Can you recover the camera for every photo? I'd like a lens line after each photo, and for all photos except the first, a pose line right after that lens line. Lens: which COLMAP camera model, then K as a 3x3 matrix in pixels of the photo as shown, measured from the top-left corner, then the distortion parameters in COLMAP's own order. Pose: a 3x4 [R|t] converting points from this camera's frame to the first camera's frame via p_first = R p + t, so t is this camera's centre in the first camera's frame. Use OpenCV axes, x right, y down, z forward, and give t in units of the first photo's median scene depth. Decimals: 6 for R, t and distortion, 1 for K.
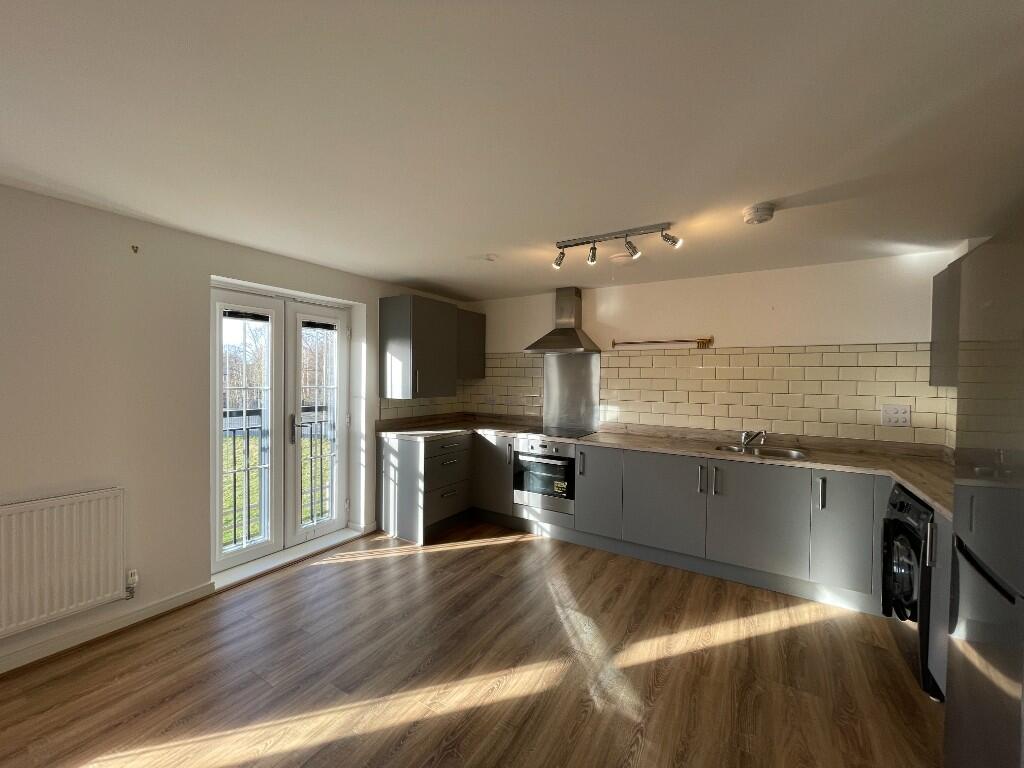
lens RADIAL K [[412.4, 0, 506.9], [0, 412.4, 385.4], [0, 0, 1]] dist [-0.007523, 0.002852]
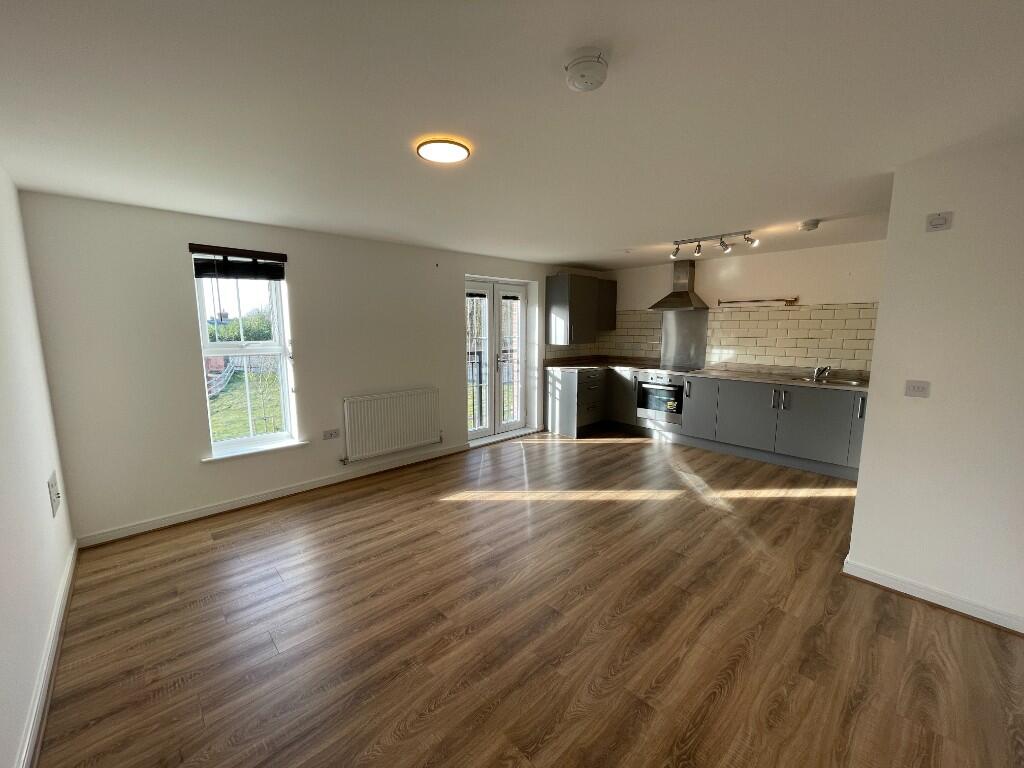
lens RADIAL K [[412.4, 0, 506.9], [0, 412.4, 385.4], [0, 0, 1]] dist [-0.007523, 0.002852]
pose [[0.963194, 0.022655, -0.267850, -0.041313], [0.009816, 0.992813, 0.119272, -0.001425], [0.268627, -0.117511, 0.956050, -0.517993]]
